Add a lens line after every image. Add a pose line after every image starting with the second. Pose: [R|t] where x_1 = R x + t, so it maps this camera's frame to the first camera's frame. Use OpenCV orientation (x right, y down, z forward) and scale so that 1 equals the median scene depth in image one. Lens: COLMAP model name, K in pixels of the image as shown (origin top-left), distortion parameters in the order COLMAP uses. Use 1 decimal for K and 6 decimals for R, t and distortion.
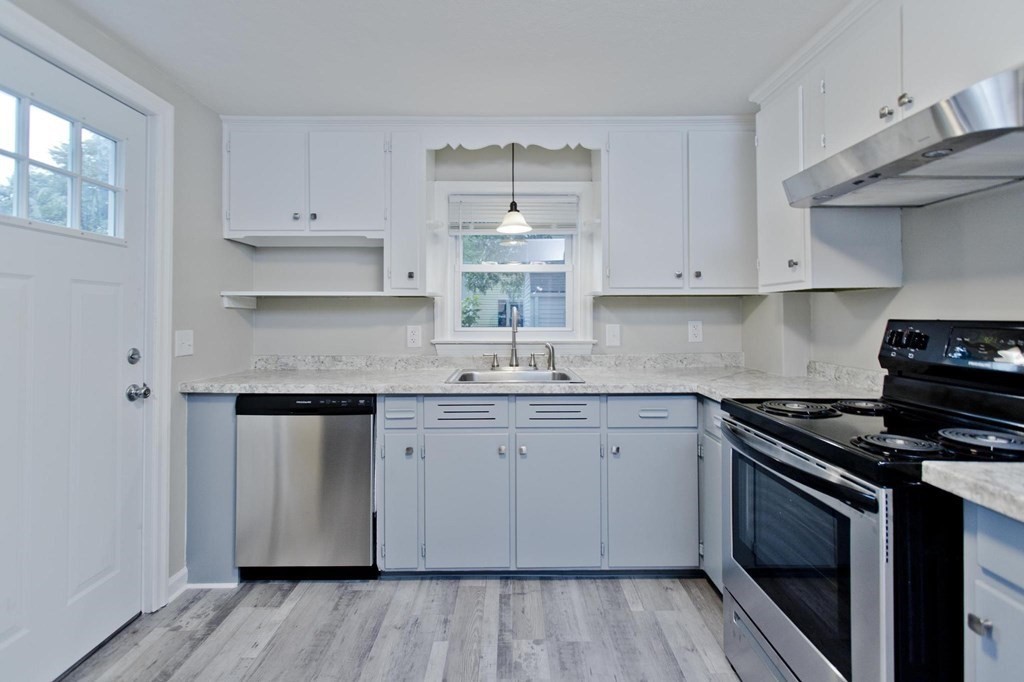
lens RADIAL K [[493.8, 0, 520.9], [0, 493.8, 312.4], [0, 0, 1]] dist [0.001884, 0.000459]
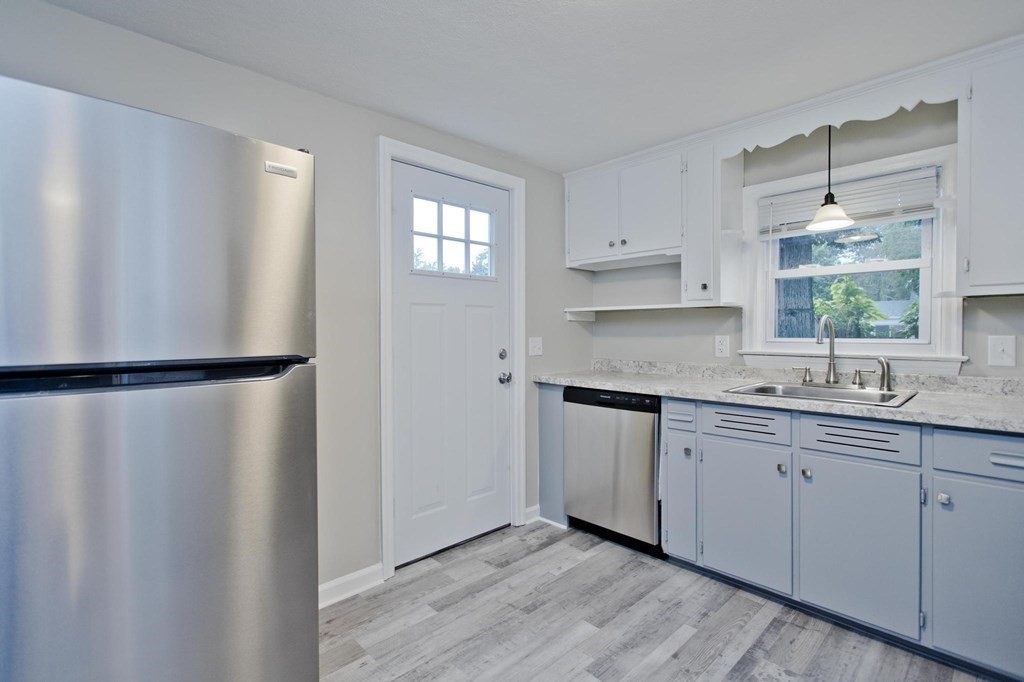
lens RADIAL K [[493.8, 0, 515.6], [0, 493.8, 340.2], [0, 0, 1]] dist [0.001884, 0.000459]
pose [[0.683723, 0.013176, -0.729623, 0.292457], [0.012225, 0.999490, 0.029506, 0.001630], [0.729639, -0.029094, 0.683213, -0.001390]]
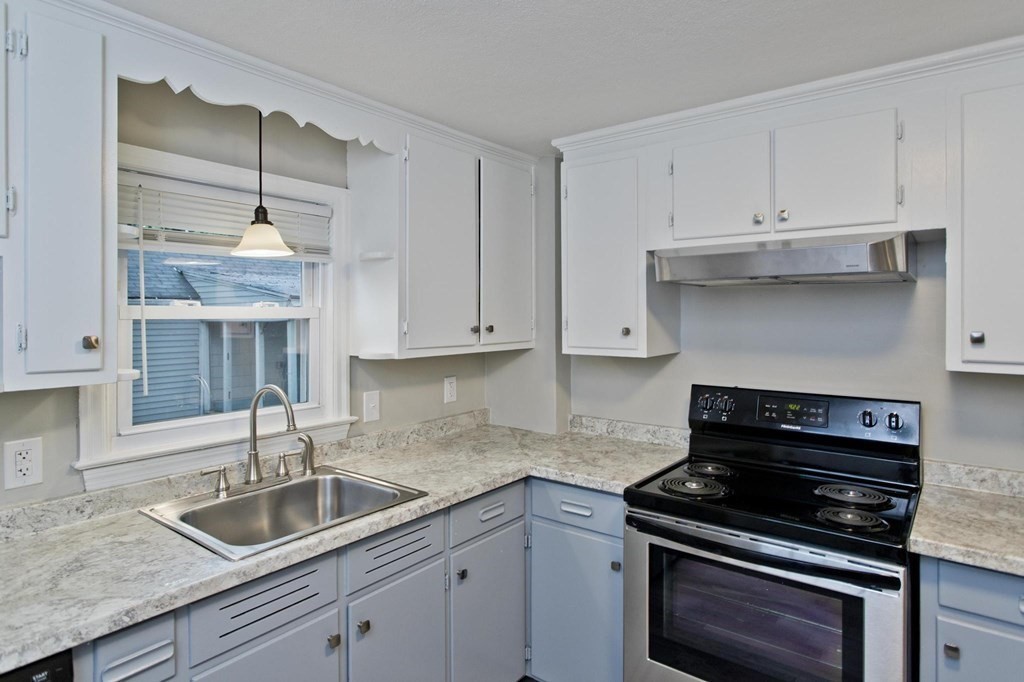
lens RADIAL K [[564.0, 0, 518.5], [0, 564.0, 318.5], [0, 0, 1]] dist [-0.010237, 0.000041]
pose [[0.627139, 0.001151, 0.778907, -0.415732], [-0.007618, 0.999960, 0.004656, -0.113385], [-0.778870, -0.008854, 0.627122, 0.400643]]
